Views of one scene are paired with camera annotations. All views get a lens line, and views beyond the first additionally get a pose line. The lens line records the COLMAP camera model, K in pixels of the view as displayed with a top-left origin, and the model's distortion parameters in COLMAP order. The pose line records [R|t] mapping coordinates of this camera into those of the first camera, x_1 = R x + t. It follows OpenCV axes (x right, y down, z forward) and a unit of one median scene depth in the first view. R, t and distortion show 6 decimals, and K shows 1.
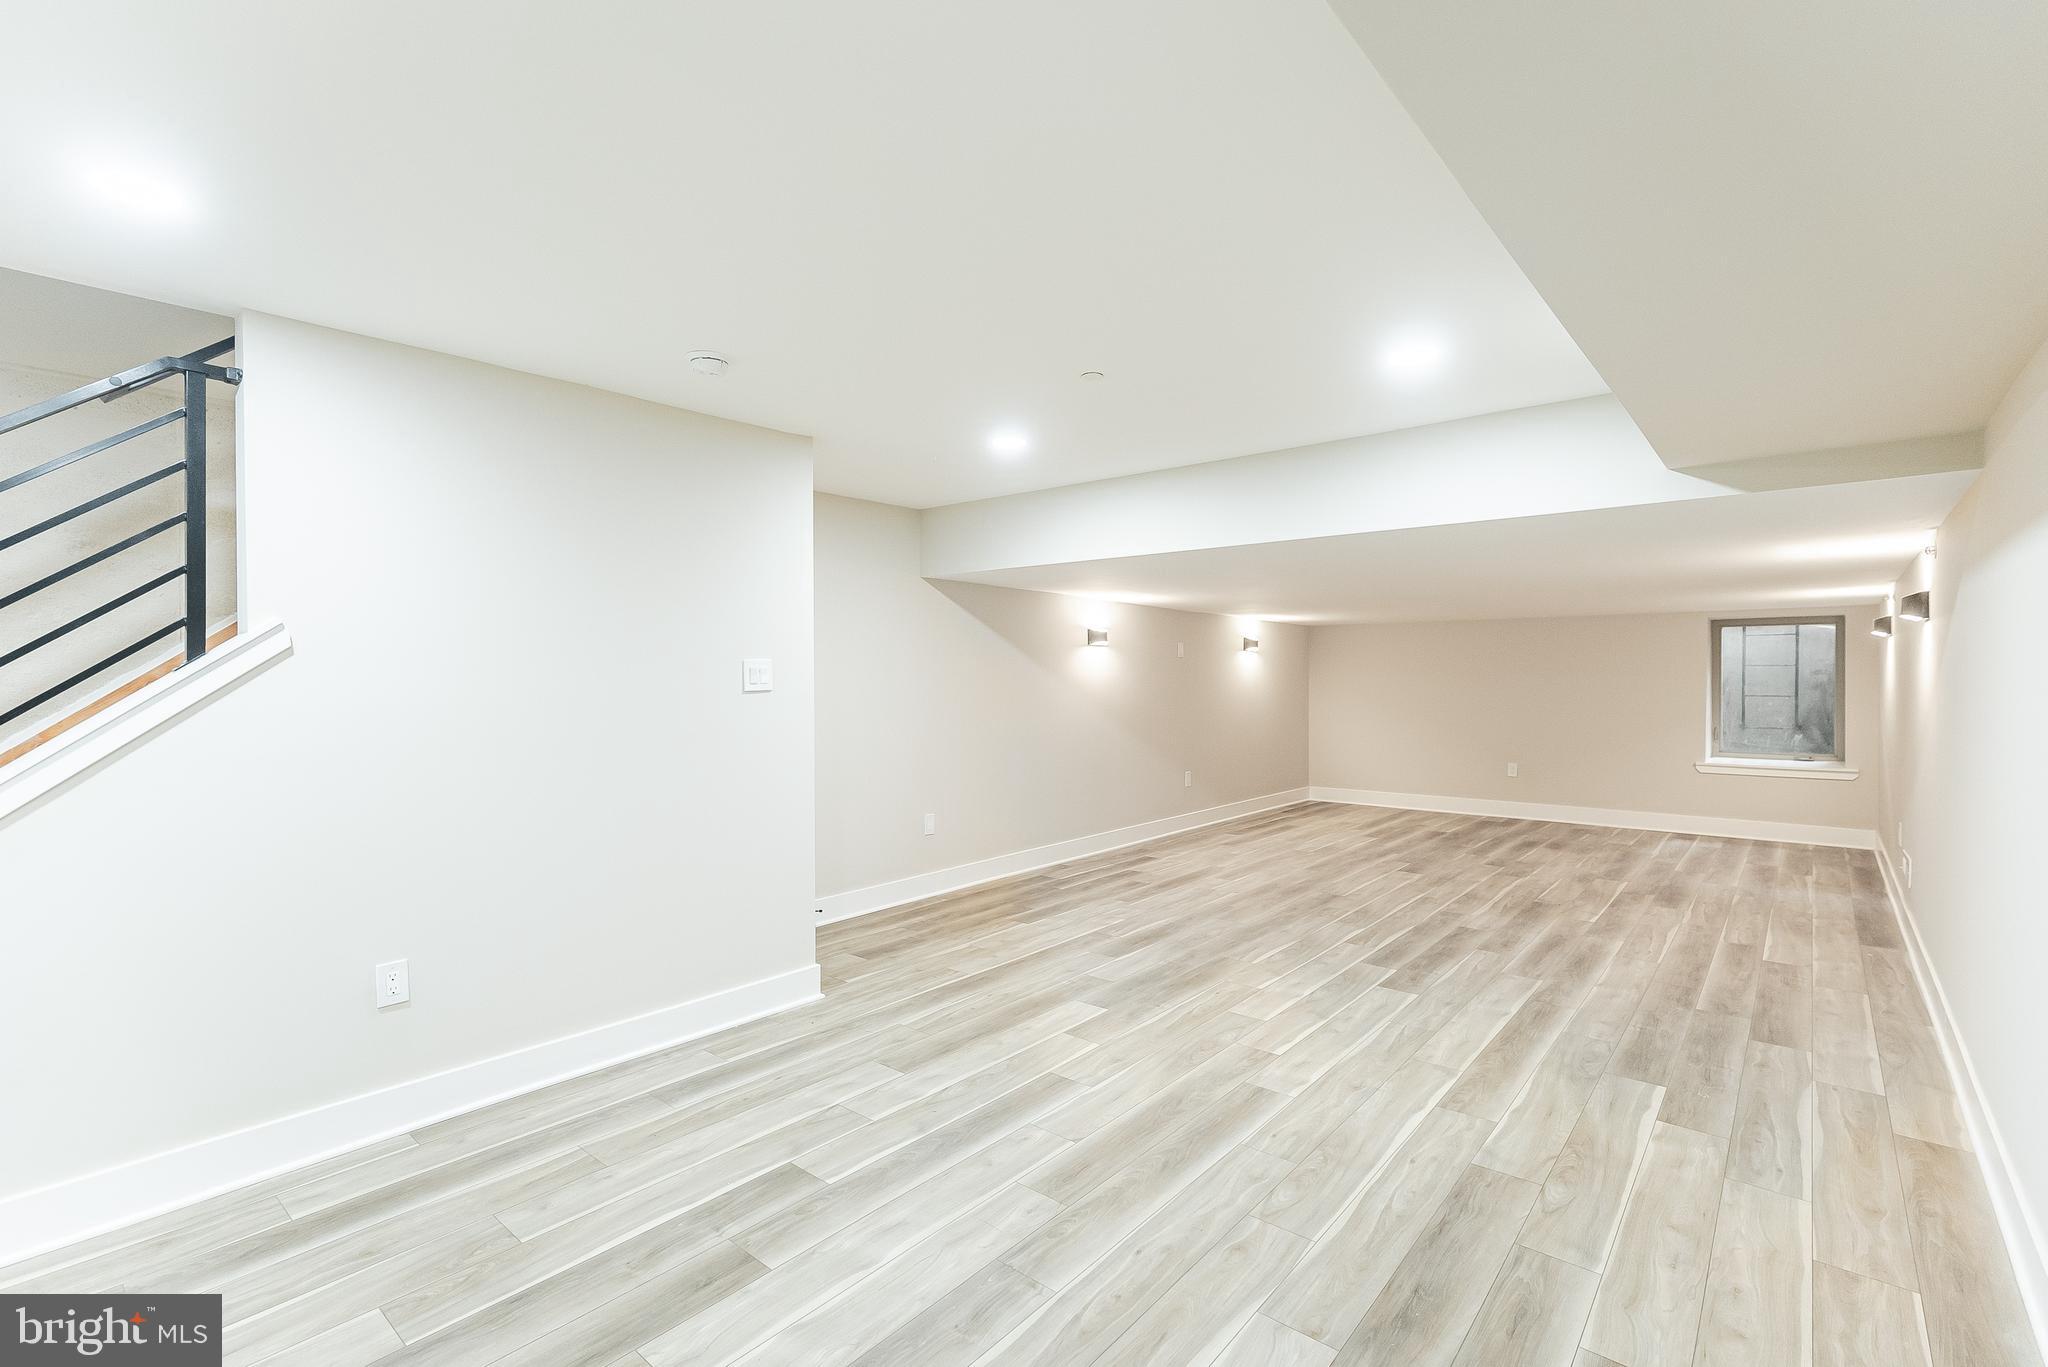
lens RADIAL K [[922.5, 0, 1030.7], [0, 922.5, 680.7], [0, 0, 1]] dist [-0.000305, -0.000825]
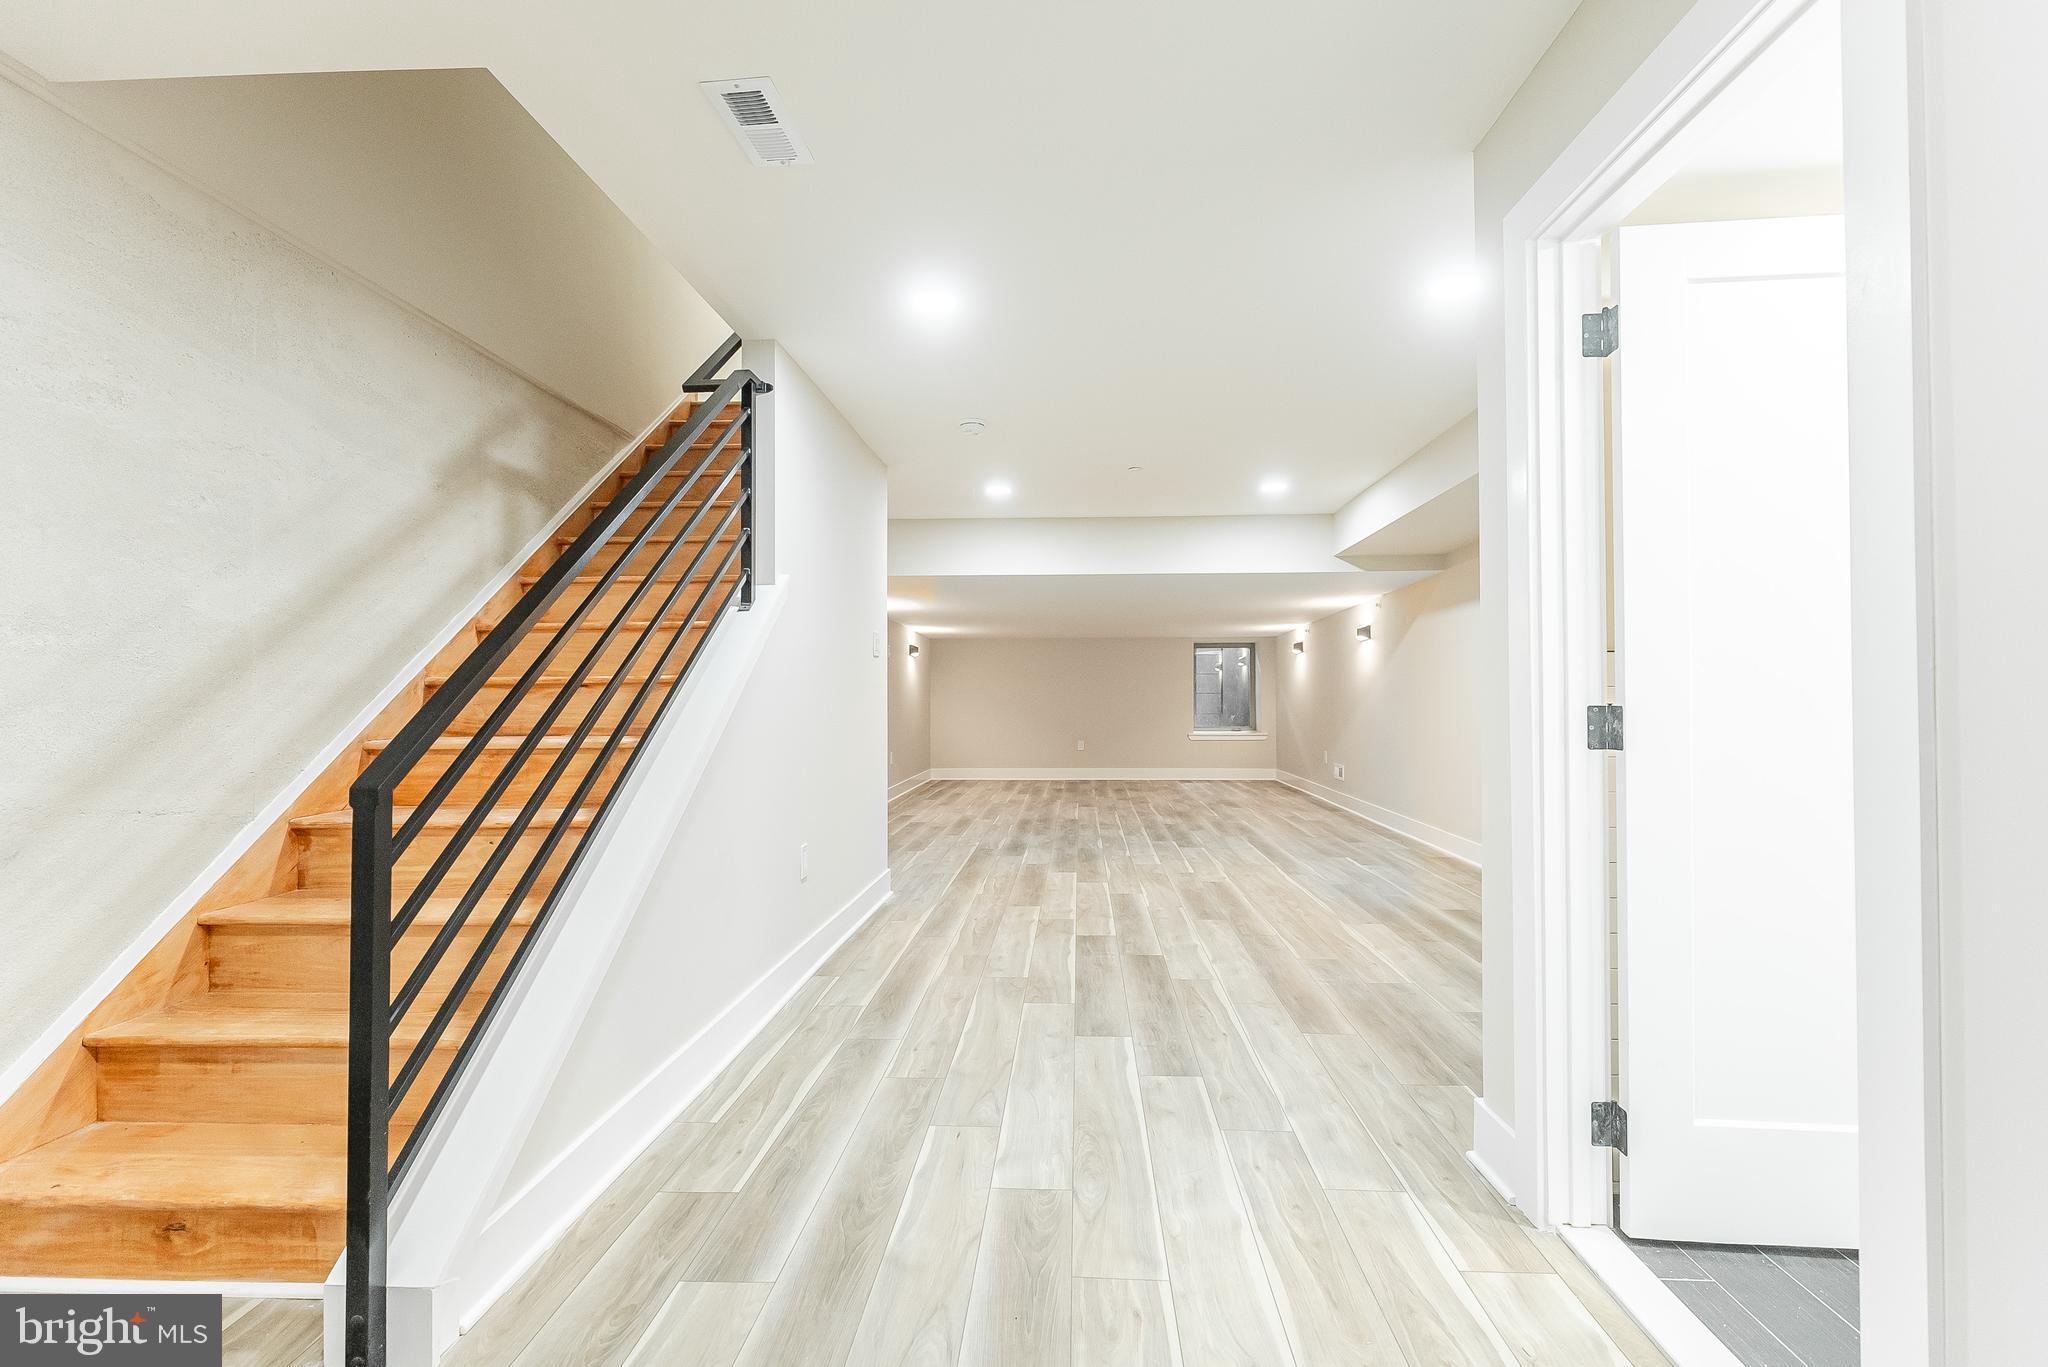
lens RADIAL K [[922.5, 0, 1030.7], [0, 922.5, 680.7], [0, 0, 1]] dist [-0.000305, -0.000825]
pose [[0.796281, 0.011271, 0.604822, -0.453195], [0.006168, 0.999623, -0.026748, 0.039985], [-0.604896, 0.025029, 0.795911, -0.088281]]
